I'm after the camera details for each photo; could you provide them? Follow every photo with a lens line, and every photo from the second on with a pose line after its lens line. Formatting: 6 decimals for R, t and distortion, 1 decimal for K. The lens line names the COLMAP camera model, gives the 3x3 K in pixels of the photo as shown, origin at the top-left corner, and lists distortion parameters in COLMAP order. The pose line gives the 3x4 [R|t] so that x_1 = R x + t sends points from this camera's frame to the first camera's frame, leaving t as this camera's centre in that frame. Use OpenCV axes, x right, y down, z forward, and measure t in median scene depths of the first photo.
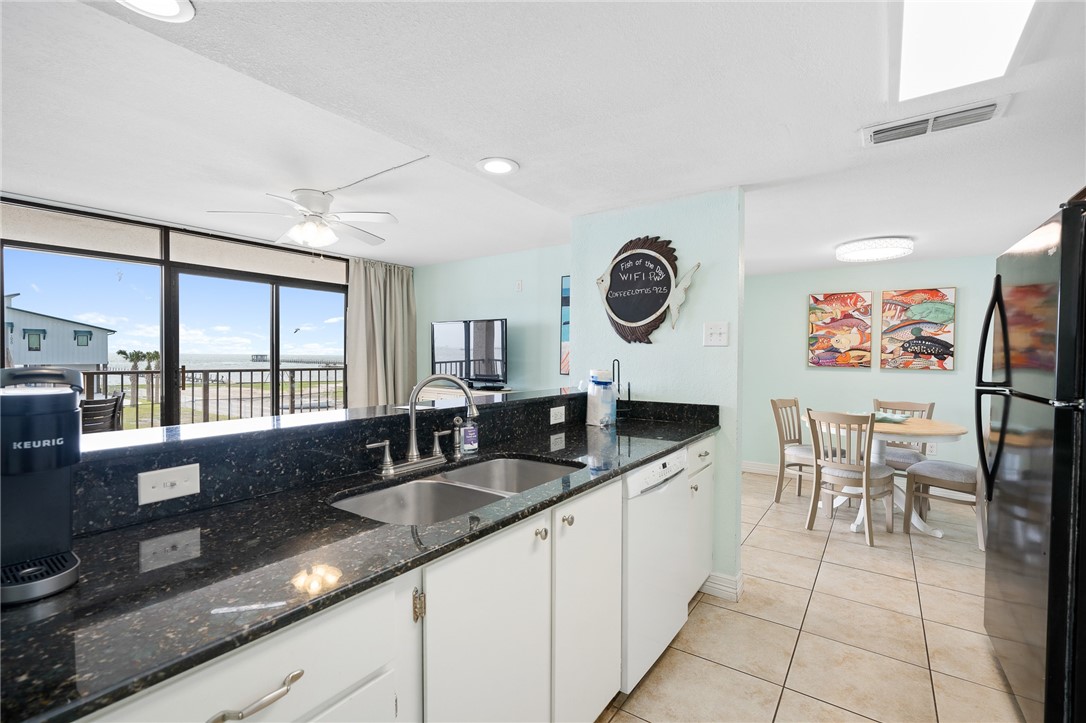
lens RADIAL K [[476.6, 0, 536.6], [0, 476.6, 363.7], [0, 0, 1]] dist [-0.000373, 0.000074]
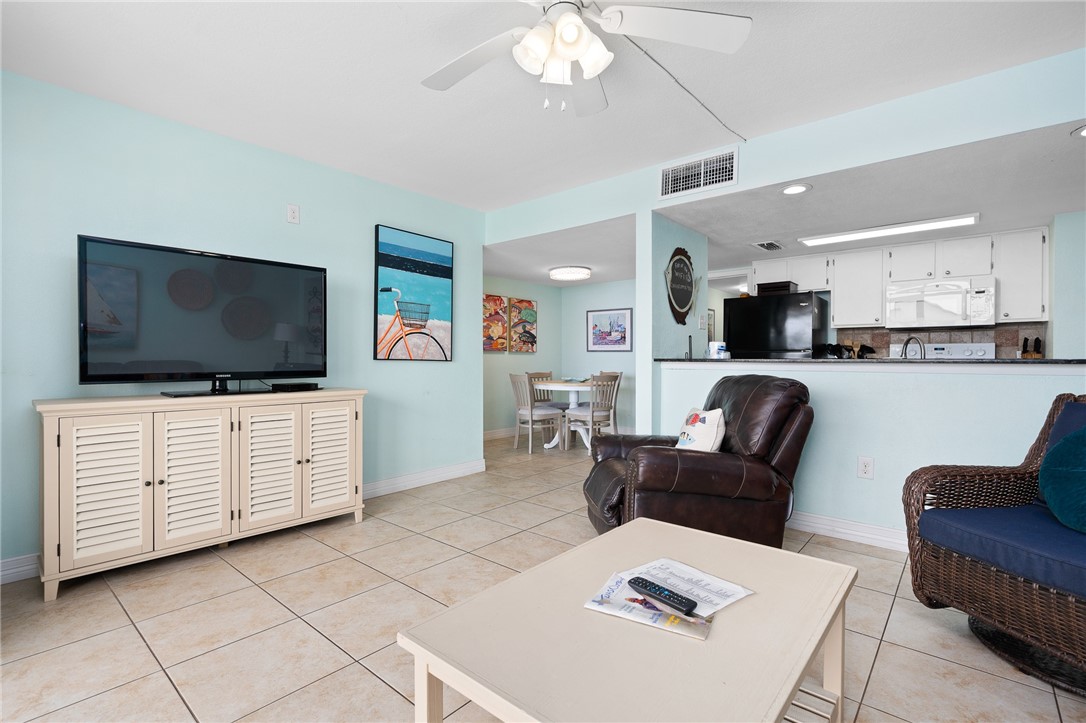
lens RADIAL K [[501.3, 0, 536.8], [0, 501.3, 359.8], [0, 0, 1]] dist [0.002731, 0.000254]
pose [[0.079077, -0.009683, 0.996821, -0.780525], [0.022193, 0.999722, 0.007950, 0.024116], [-0.996621, 0.021494, 0.079270, 0.807109]]
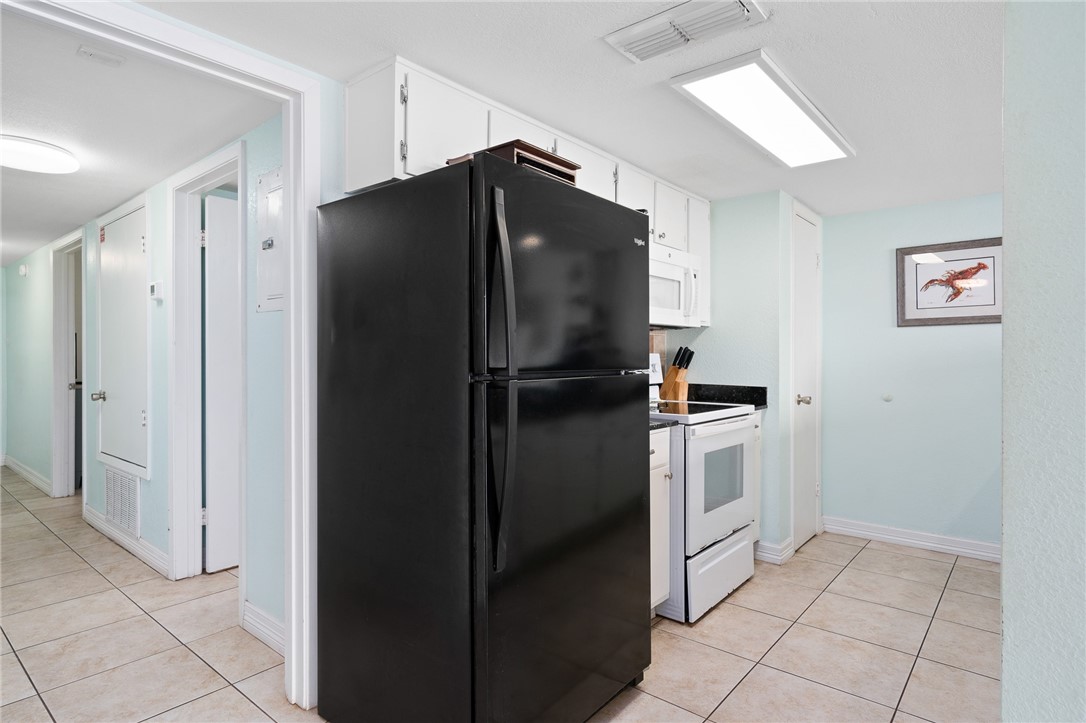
lens RADIAL K [[586.0, 0, 538.7], [0, 586.0, 354.3], [0, 0, 1]] dist [0.002968, -0.000998]
pose [[-0.997697, -0.006443, 0.067523, 0.395543], [-0.004838, 0.999702, 0.023908, 0.001757], [-0.067657, 0.023526, -0.997431, 0.781238]]
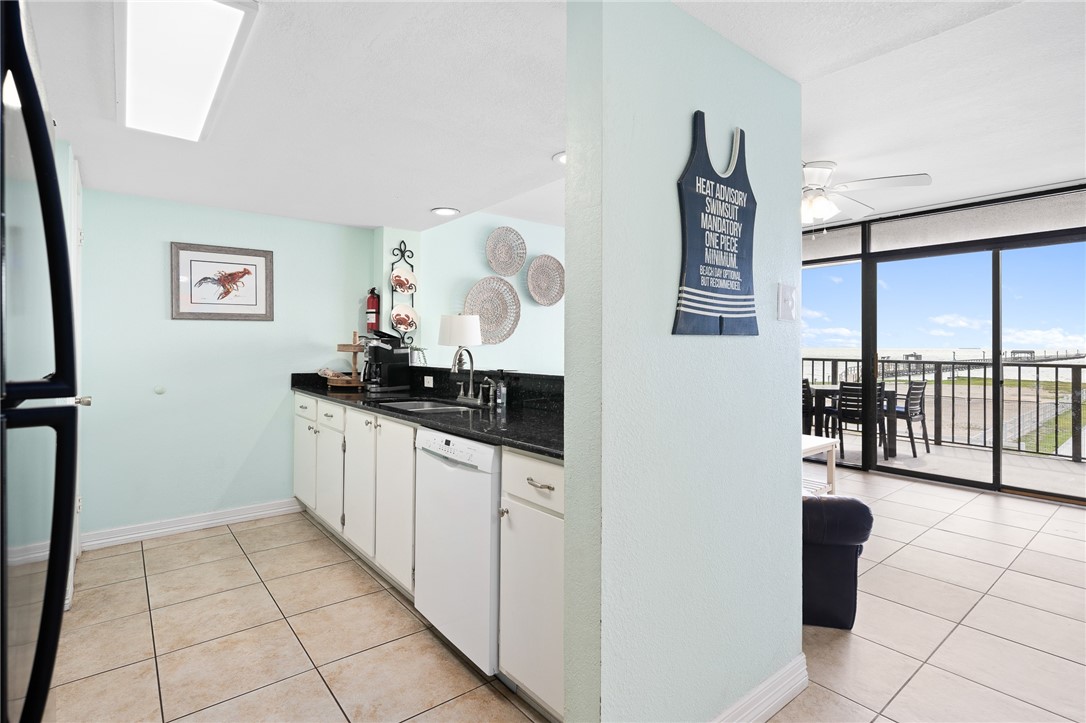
lens RADIAL K [[522.7, 0, 533.7], [0, 522.7, 345.5], [0, 0, 1]] dist [0.002241, 0.000602]
pose [[-0.266680, -0.007436, -0.963756, 0.529412], [-0.025287, 0.999680, -0.000716, 0.005225], [0.963453, 0.024180, -0.266783, 0.613910]]
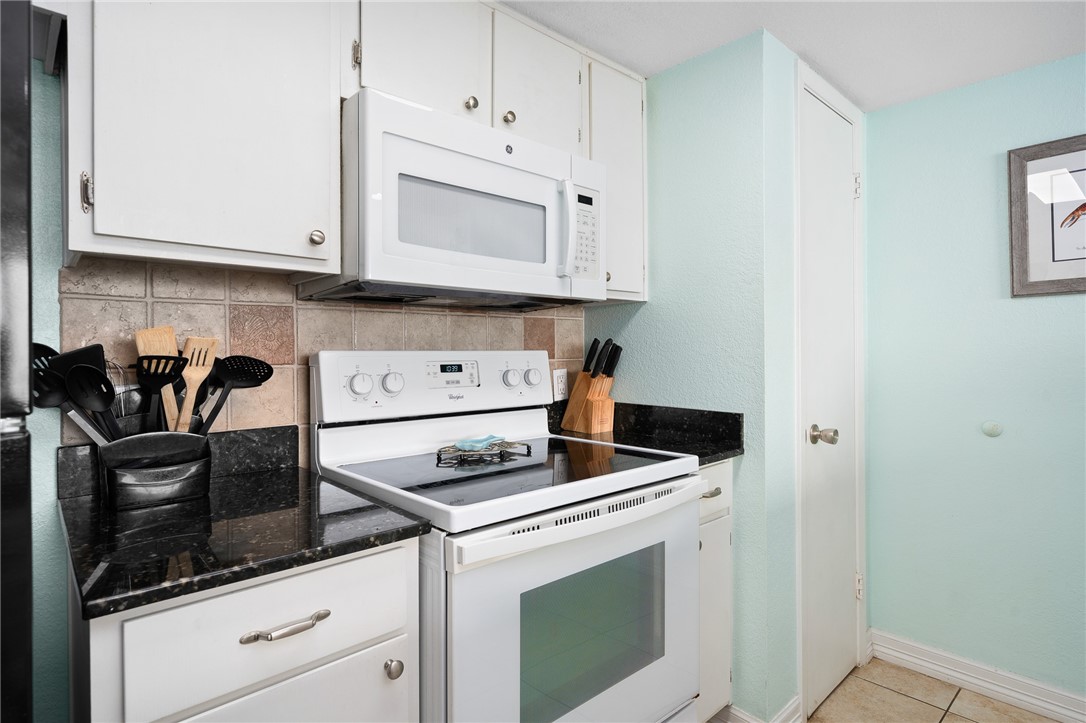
lens RADIAL K [[567.1, 0, 539.8], [0, 567.1, 350.3], [0, 0, 1]] dist [-0.004246, 0.001308]
pose [[-0.981686, 0.000489, 0.190506, 0.210359], [0.004858, 0.999736, 0.022469, 0.009095], [-0.190445, 0.022983, -0.981429, 0.398877]]
